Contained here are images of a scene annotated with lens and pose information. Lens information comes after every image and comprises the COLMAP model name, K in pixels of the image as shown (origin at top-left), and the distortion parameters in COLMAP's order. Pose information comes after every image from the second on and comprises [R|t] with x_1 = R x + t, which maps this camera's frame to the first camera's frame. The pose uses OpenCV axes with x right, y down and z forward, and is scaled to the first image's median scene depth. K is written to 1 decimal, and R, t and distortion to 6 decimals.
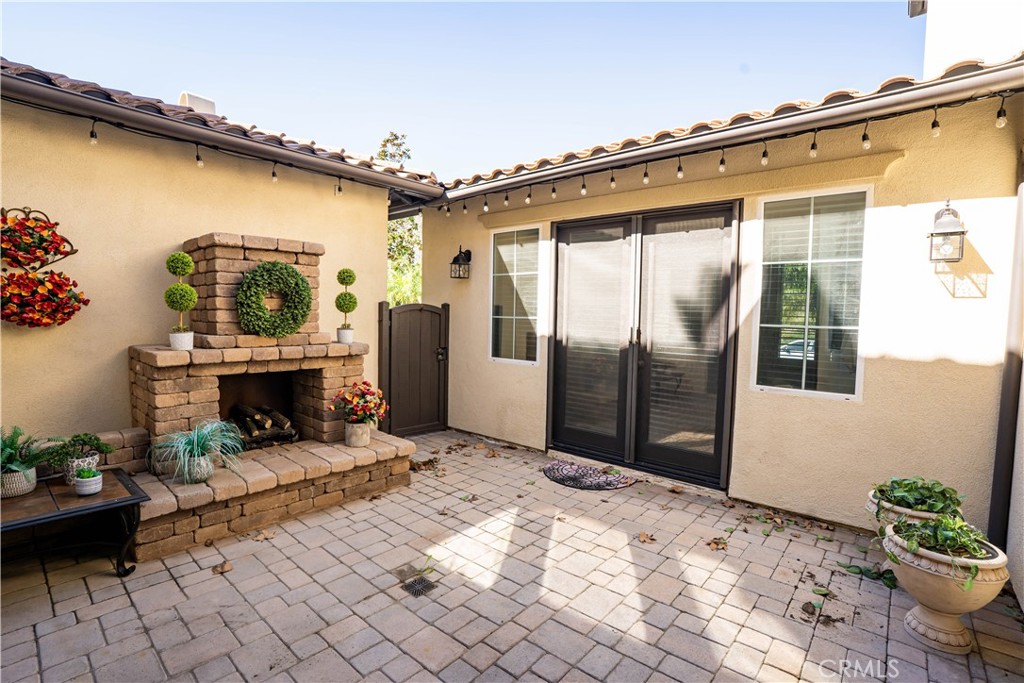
lens RADIAL K [[473.2, 0, 508.5], [0, 473.2, 341.8], [0, 0, 1]] dist [-0.072419, 0.028703]
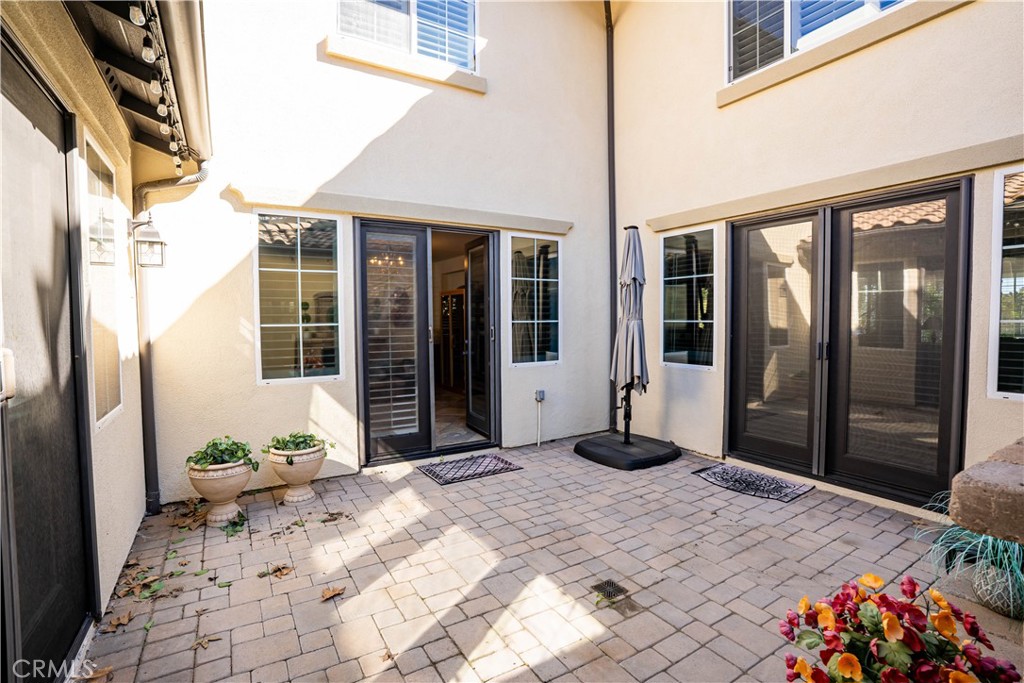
lens RADIAL K [[473.2, 0, 508.5], [0, 473.2, 341.8], [0, 0, 1]] dist [-0.072419, 0.028703]
pose [[-0.951306, -0.021434, 0.307501, -0.273546], [0.012917, 0.993931, 0.109240, -0.108458], [-0.307977, 0.107893, -0.945256, 1.896723]]
